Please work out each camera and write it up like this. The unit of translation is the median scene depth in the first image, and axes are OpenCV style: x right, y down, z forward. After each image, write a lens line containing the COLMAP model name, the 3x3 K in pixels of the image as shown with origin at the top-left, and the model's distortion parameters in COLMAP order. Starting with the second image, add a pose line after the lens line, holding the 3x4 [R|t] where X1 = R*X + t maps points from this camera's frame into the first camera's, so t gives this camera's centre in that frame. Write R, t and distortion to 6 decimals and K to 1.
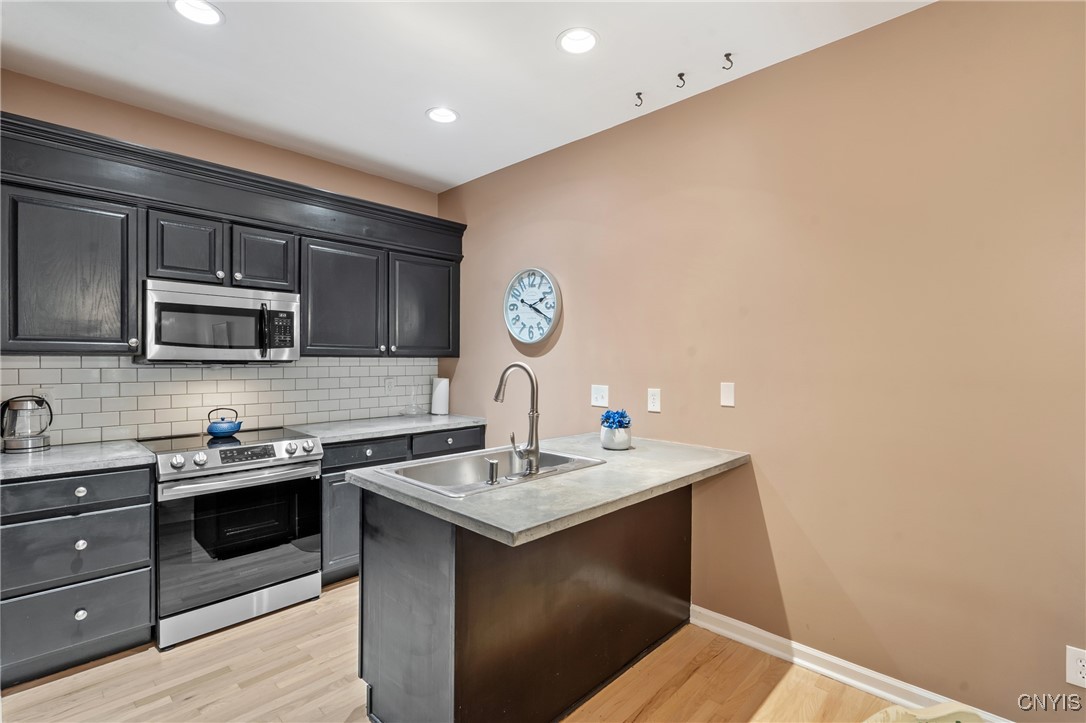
lens RADIAL K [[507.3, 0, 531.6], [0, 507.3, 364.1], [0, 0, 1]] dist [-0.004455, 0.001799]
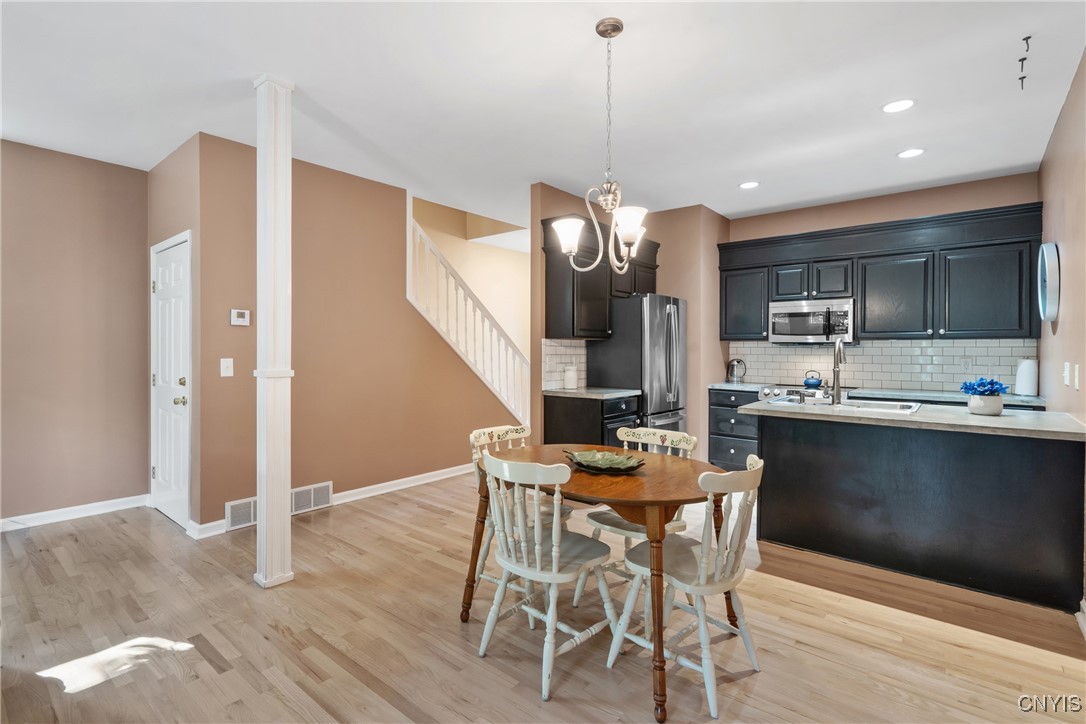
lens RADIAL K [[507.3, 0, 539.9], [0, 507.3, 361.0], [0, 0, 1]] dist [-0.004455, 0.001799]
pose [[0.074735, 0.017553, -0.997049, 1.022006], [-0.013853, 0.999767, 0.016562, 0.038160], [0.997107, 0.012574, 0.074961, -0.053111]]
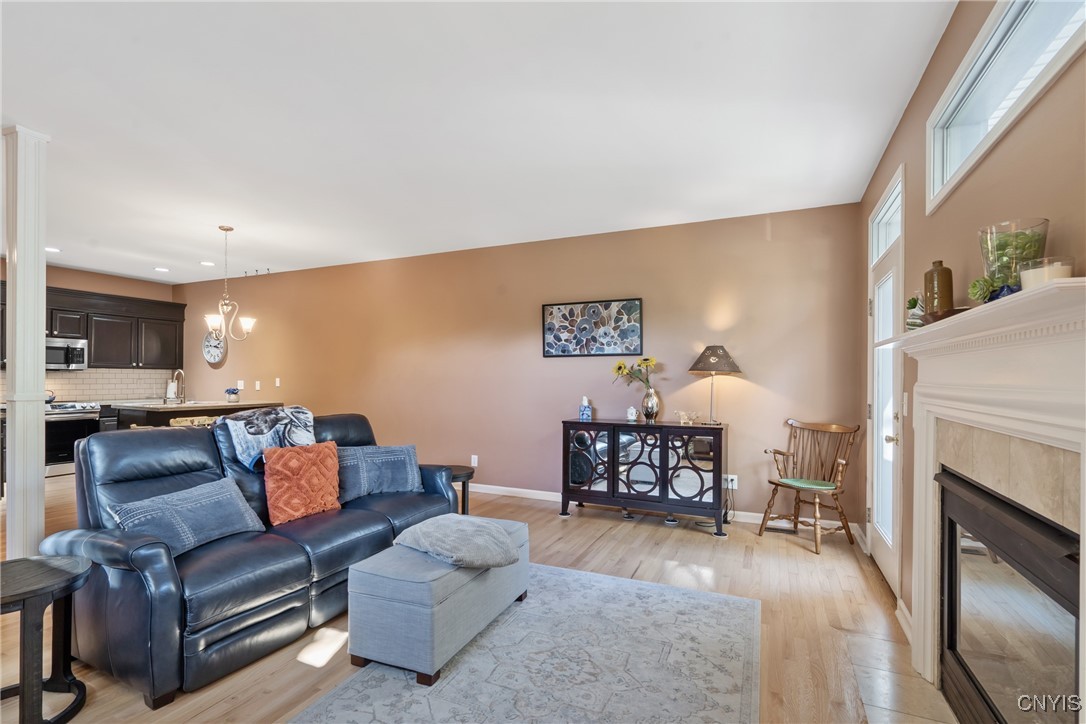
lens RADIAL K [[507.3, 0, 549.6], [0, 507.3, 378.9], [0, 0, 1]] dist [-0.004455, 0.001799]
pose [[0.937278, 0.002414, 0.348573, 0.697541], [0.000255, 0.999971, -0.007610, 0.053070], [-0.348581, 0.007221, 0.937251, -1.859583]]
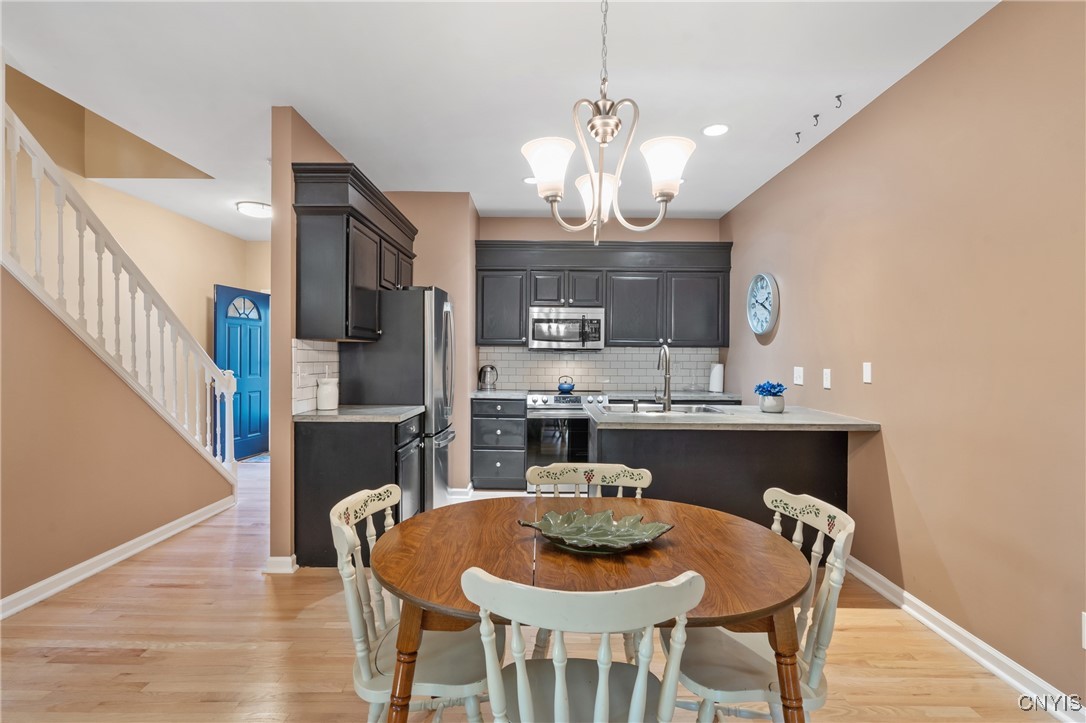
lens RADIAL K [[507.3, 0, 538.3], [0, 507.3, 354.4], [0, 0, 1]] dist [-0.004455, 0.001799]
pose [[0.693122, -0.001329, -0.720819, 0.588766], [-0.011735, 0.999845, -0.013127, 0.035606], [0.720725, 0.017558, 0.692999, -0.290037]]
